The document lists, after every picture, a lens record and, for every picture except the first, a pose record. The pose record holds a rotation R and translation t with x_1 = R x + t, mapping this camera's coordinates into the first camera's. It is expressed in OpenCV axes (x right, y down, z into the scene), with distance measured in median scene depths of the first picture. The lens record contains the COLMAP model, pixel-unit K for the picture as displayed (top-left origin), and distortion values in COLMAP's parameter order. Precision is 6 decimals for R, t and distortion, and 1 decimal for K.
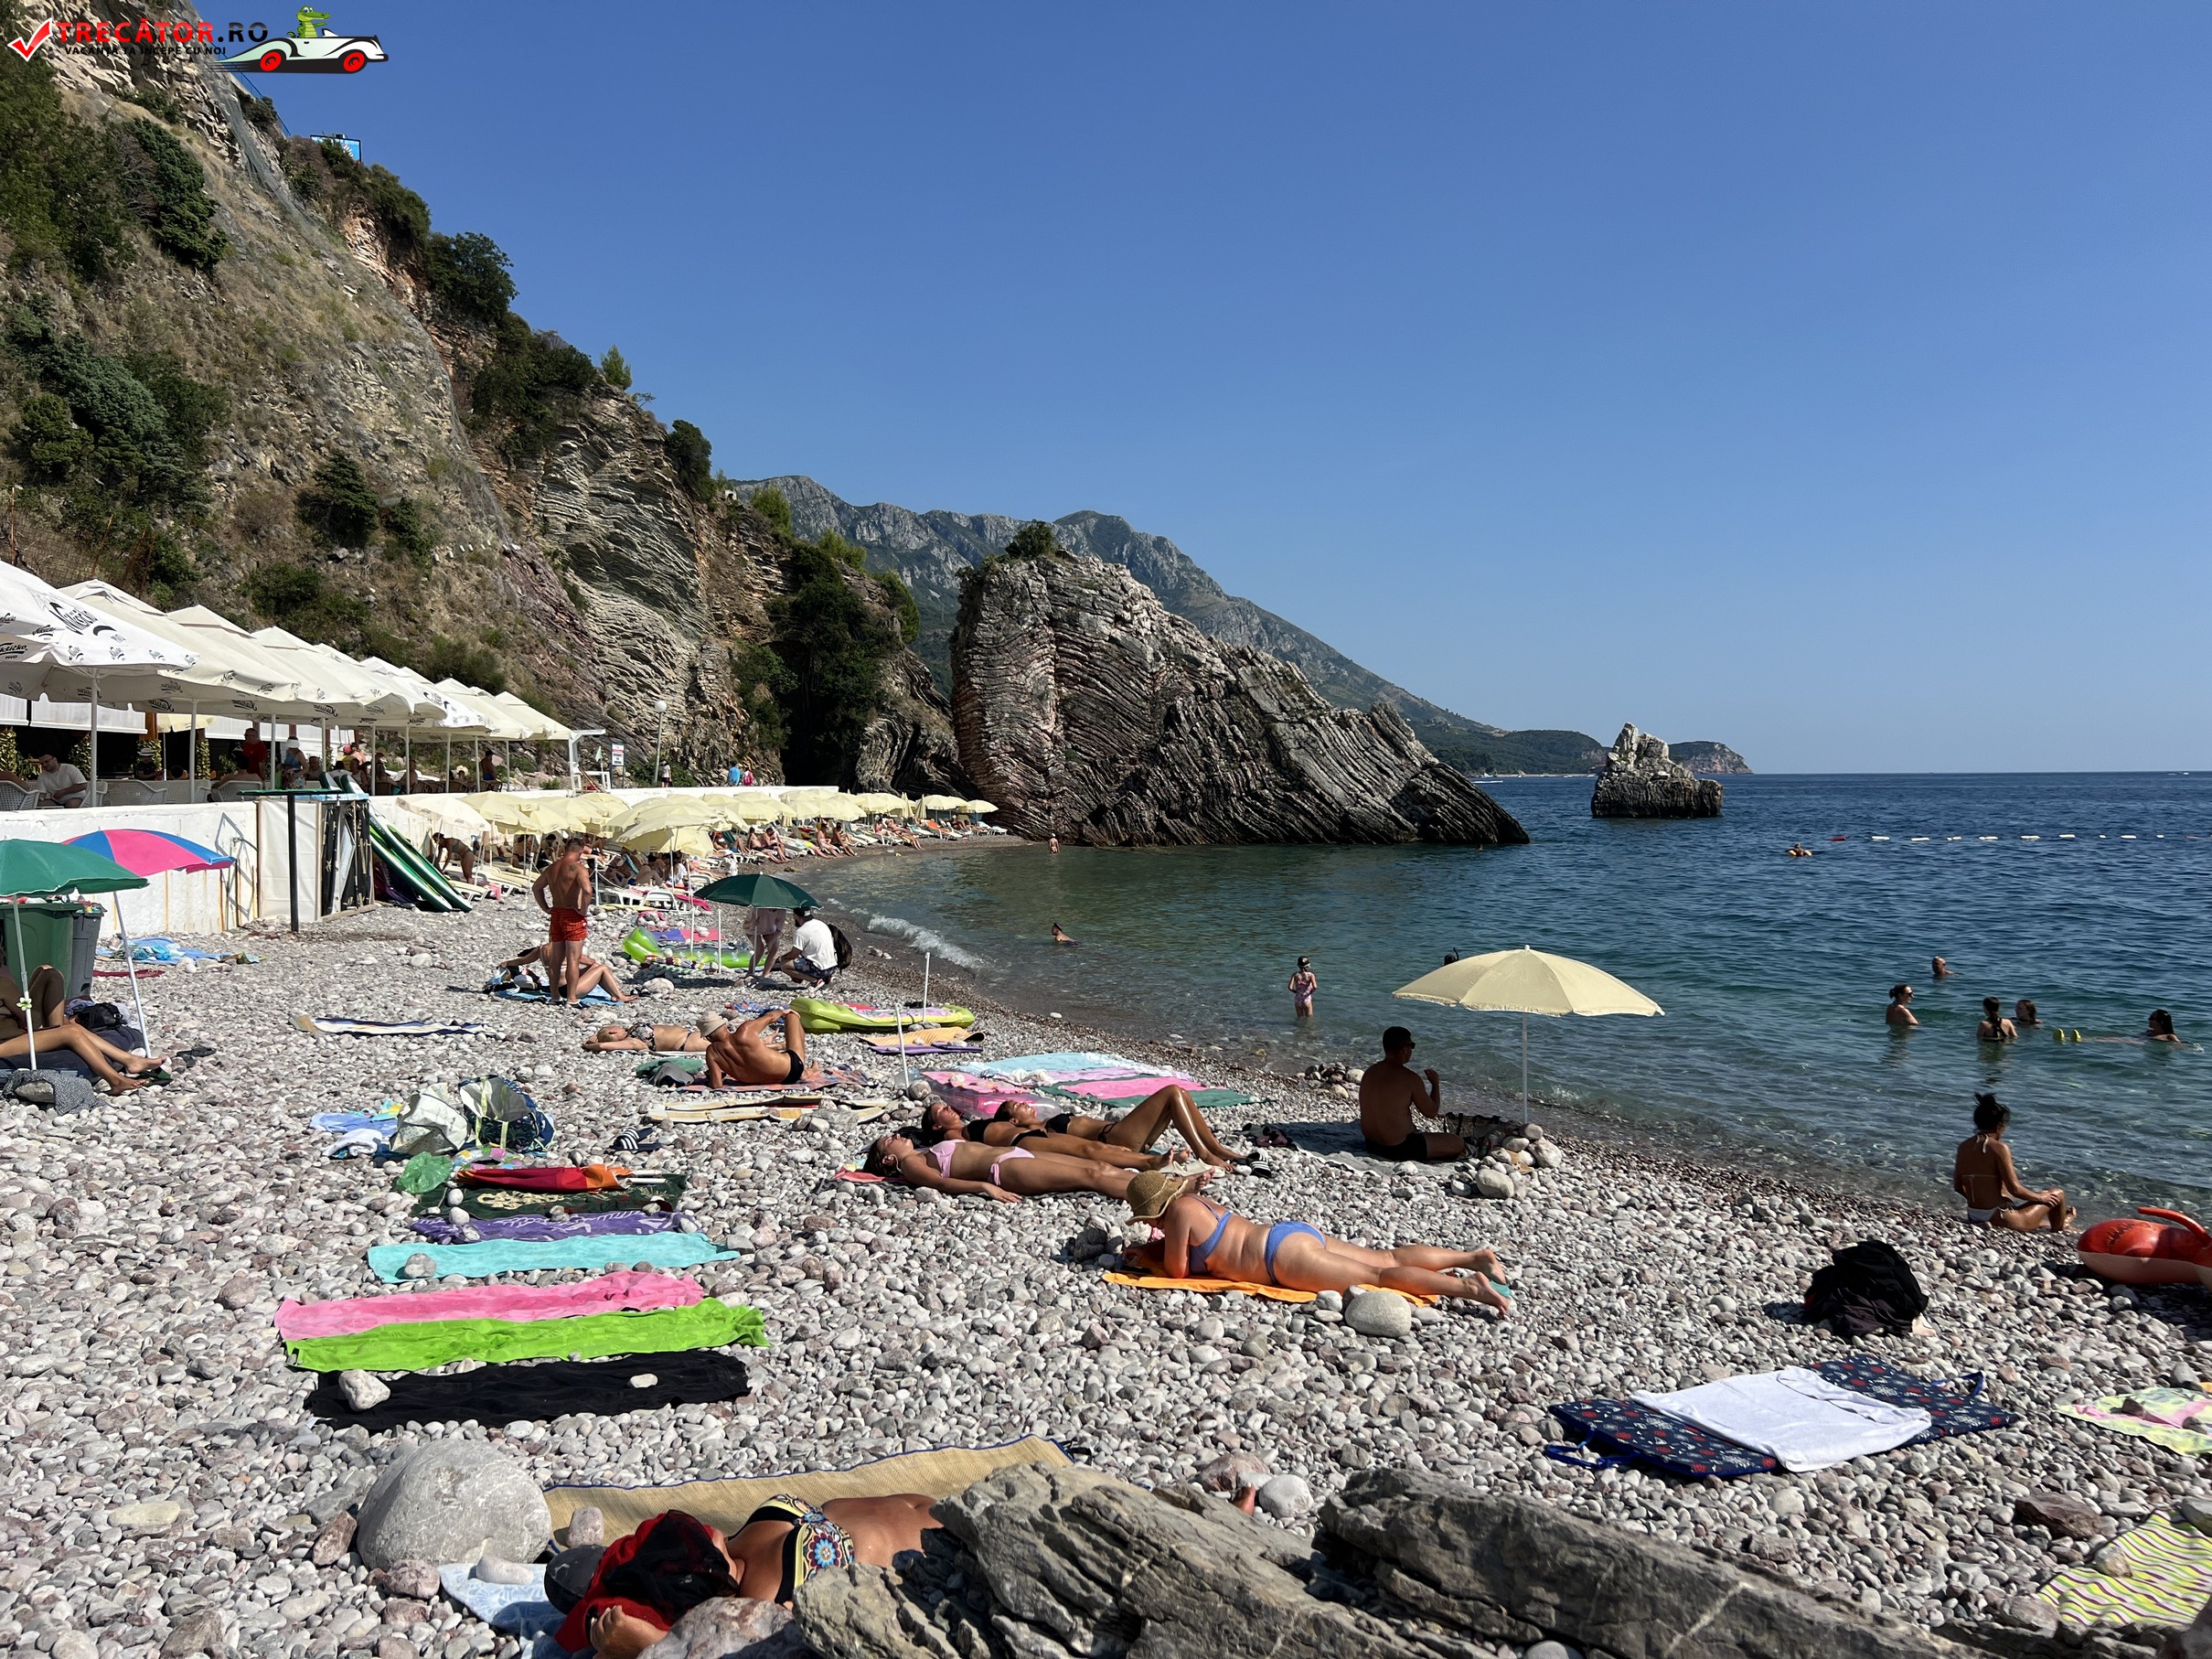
lens RADIAL K [[1654.6, 0, 1115.5], [0, 1654.6, 830.8], [0, 0, 1]] dist [0.048901, -0.055937]
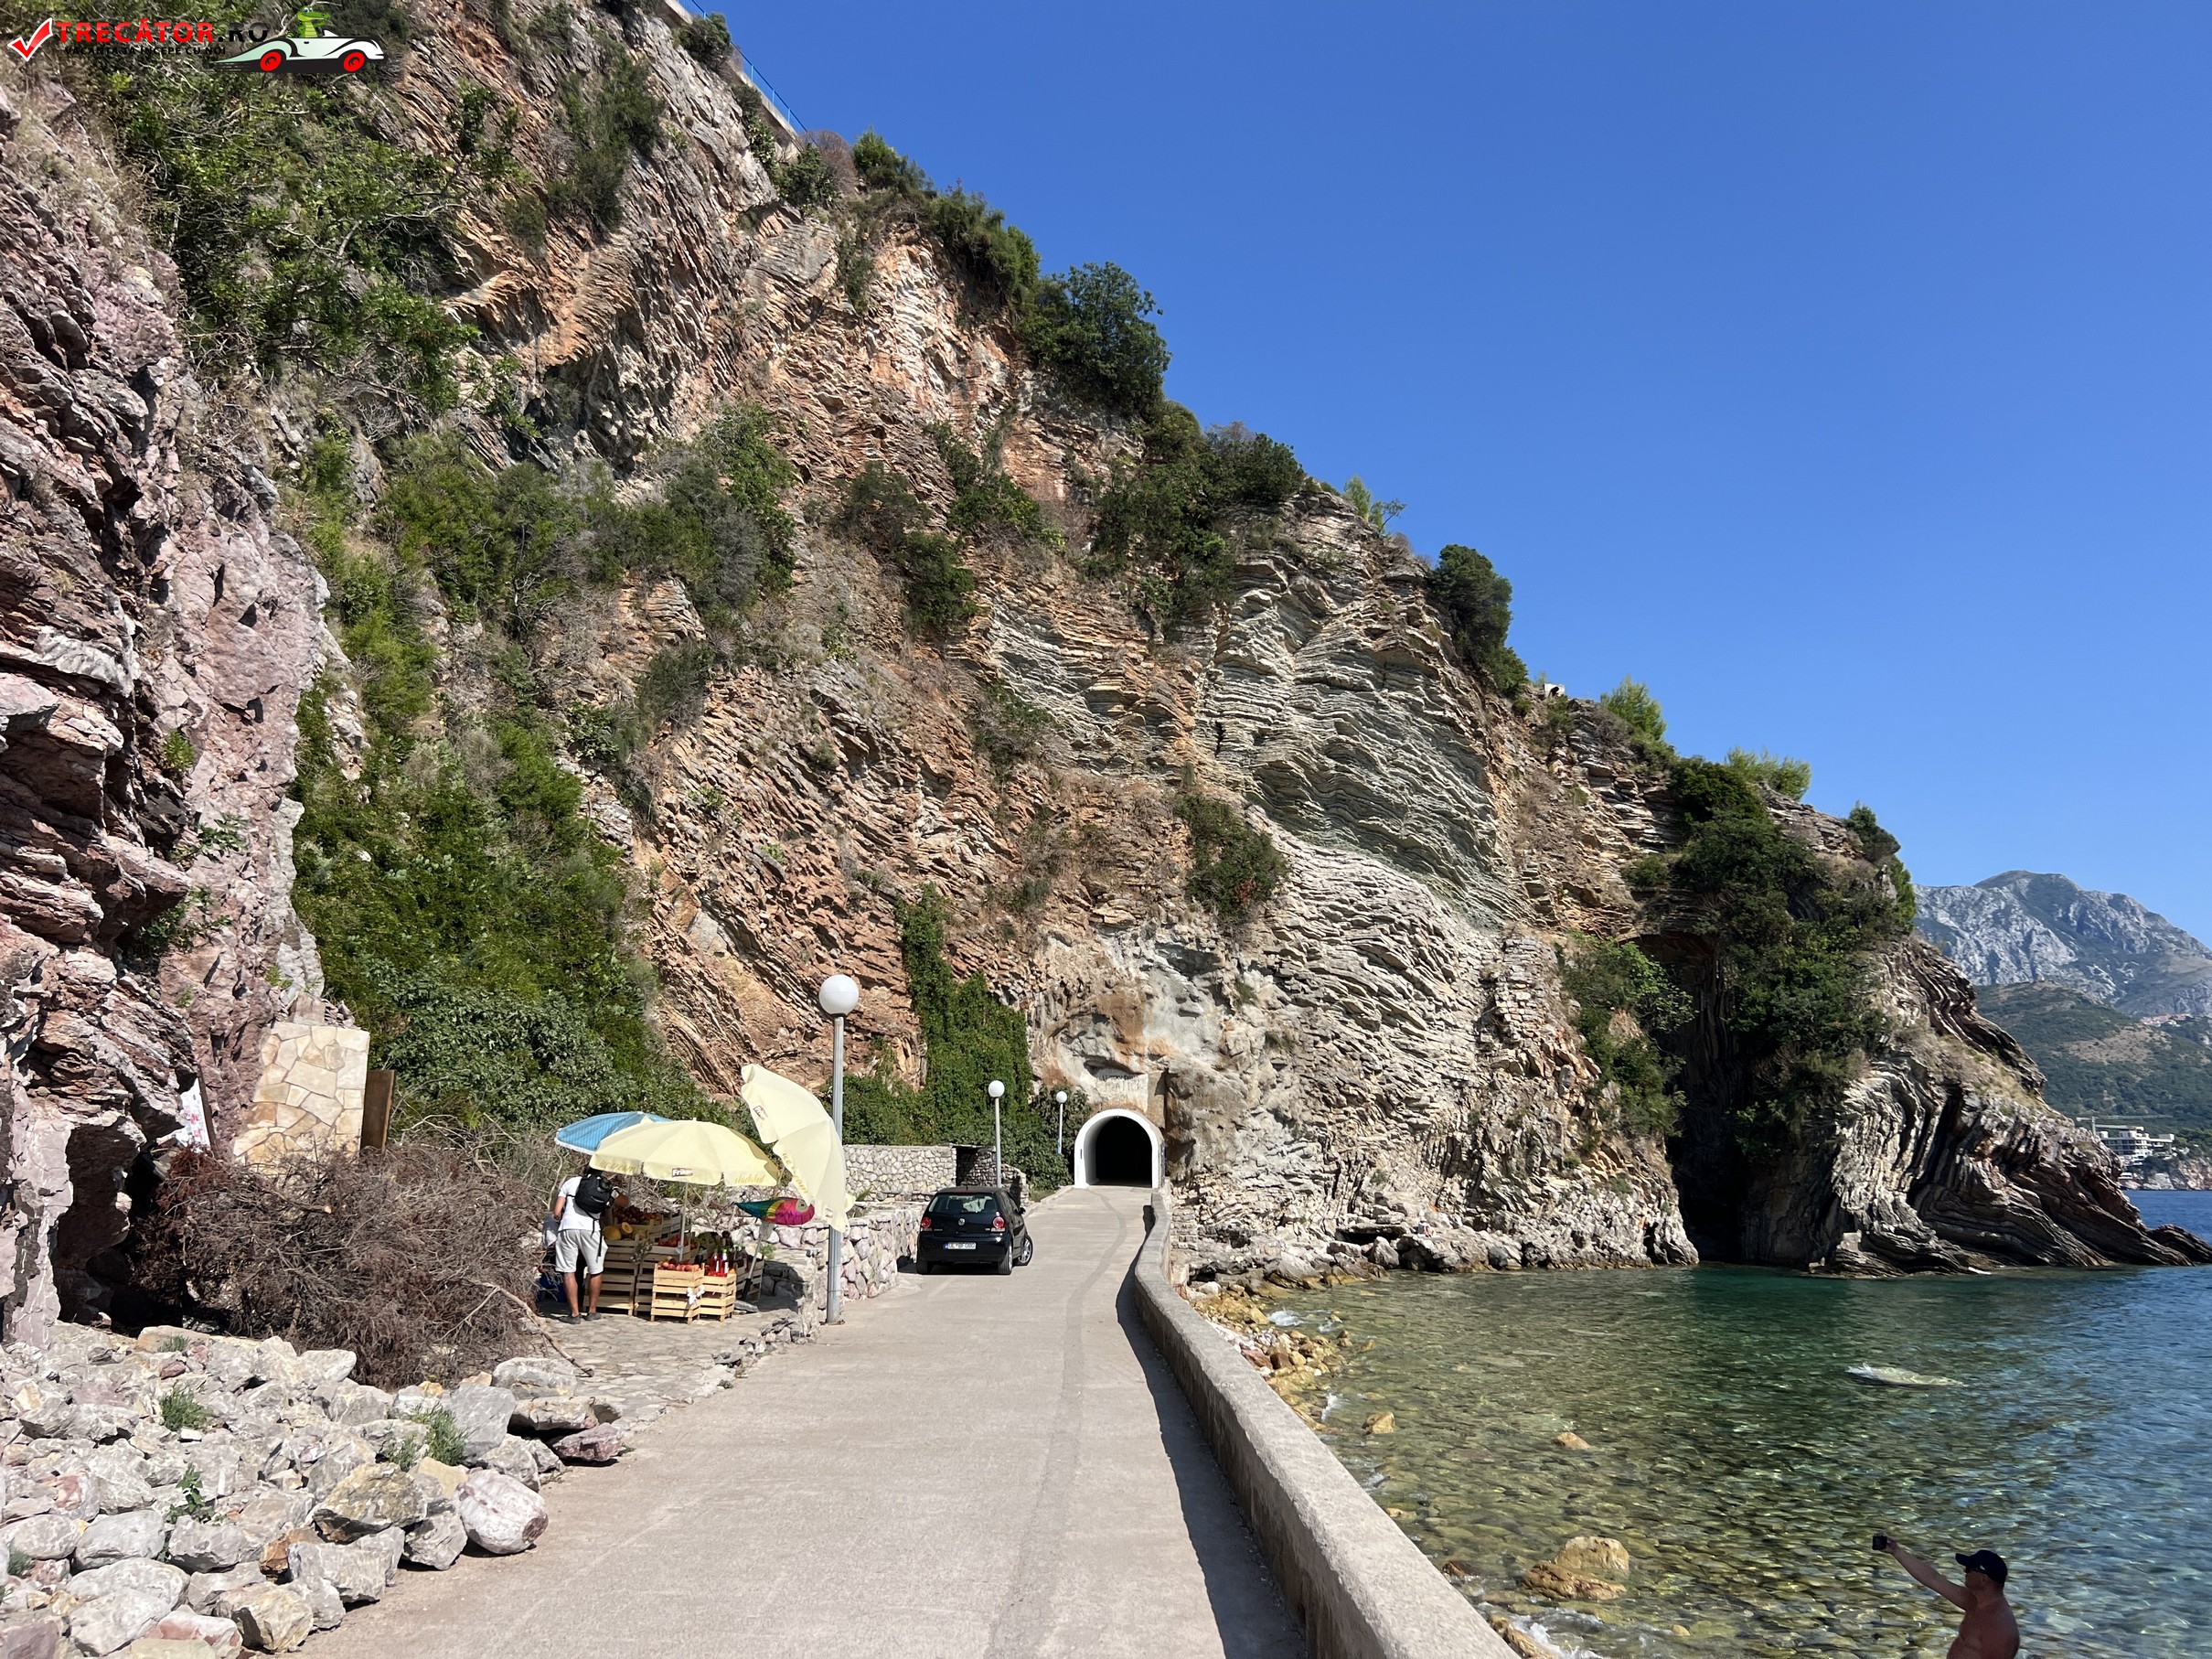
lens RADIAL K [[1668.9, 0, 1107.3], [0, 1668.9, 816.6], [0, 0, 1]] dist [0.135515, -0.290296]
pose [[0.869957, -0.095856, -0.483721, -0.227161], [-0.023399, 0.971796, -0.234657, -0.047153], [0.492572, 0.215461, 0.843178, 1.135779]]
